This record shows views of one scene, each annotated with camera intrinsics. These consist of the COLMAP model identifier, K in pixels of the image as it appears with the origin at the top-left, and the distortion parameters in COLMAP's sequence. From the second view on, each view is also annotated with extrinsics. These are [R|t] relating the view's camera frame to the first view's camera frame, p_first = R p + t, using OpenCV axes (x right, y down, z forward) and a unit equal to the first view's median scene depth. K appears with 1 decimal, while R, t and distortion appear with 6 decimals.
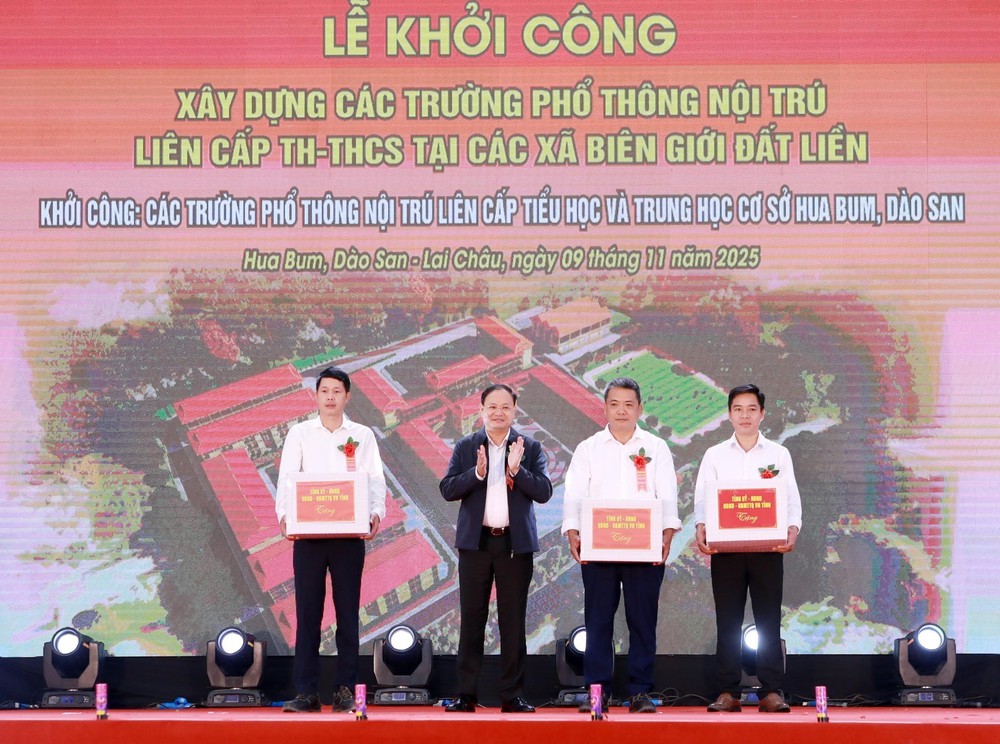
lens RADIAL K [[2777.9, 0, 465.0], [0, 2777.9, 417.1], [0, 0, 1]] dist [0.033556, 0.000000]
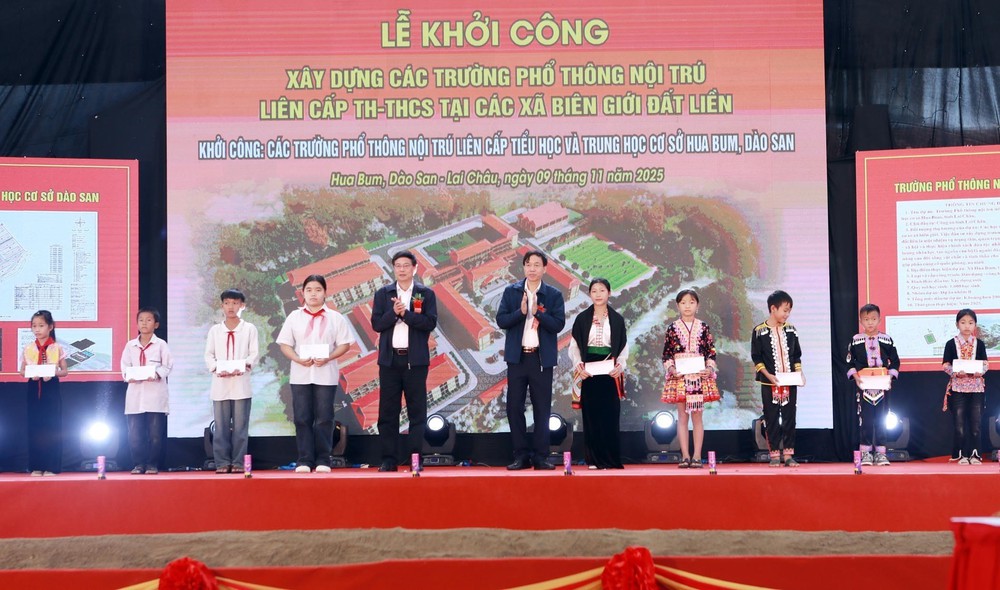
lens RADIAL K [[2058.8, 0, 497.1], [0, 2058.8, 300.7], [0, 0, 1]] dist [-0.011838, 0.000000]
pose [[0.999789, -0.009507, 0.018189, -0.008738], [0.009438, 0.999948, 0.003870, 0.007403], [-0.018225, -0.003698, 0.999827, -0.148364]]
